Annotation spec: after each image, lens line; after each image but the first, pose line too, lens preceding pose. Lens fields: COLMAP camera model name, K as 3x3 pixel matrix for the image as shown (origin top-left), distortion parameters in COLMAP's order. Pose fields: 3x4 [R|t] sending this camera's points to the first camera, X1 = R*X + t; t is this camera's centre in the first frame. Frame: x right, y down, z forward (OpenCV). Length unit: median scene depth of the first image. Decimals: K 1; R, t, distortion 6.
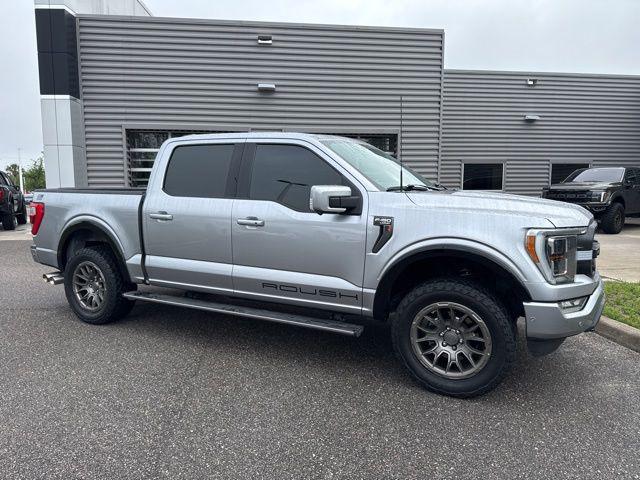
lens RADIAL K [[448.3, 0, 322.2], [0, 448.3, 245.3], [0, 0, 1]] dist [0.060302, -0.073882]
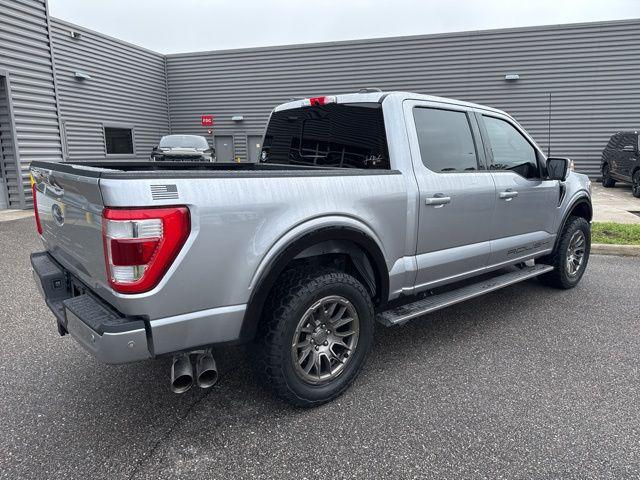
lens RADIAL K [[448.3, 0, 319.1], [0, 448.3, 243.1], [0, 0, 1]] dist [0.060302, -0.073882]
pose [[0.379819, -0.181831, 0.907014, -1.204103], [0.111459, 0.982344, 0.150258, -0.136641], [-0.918321, 0.044024, 0.393380, 0.934325]]
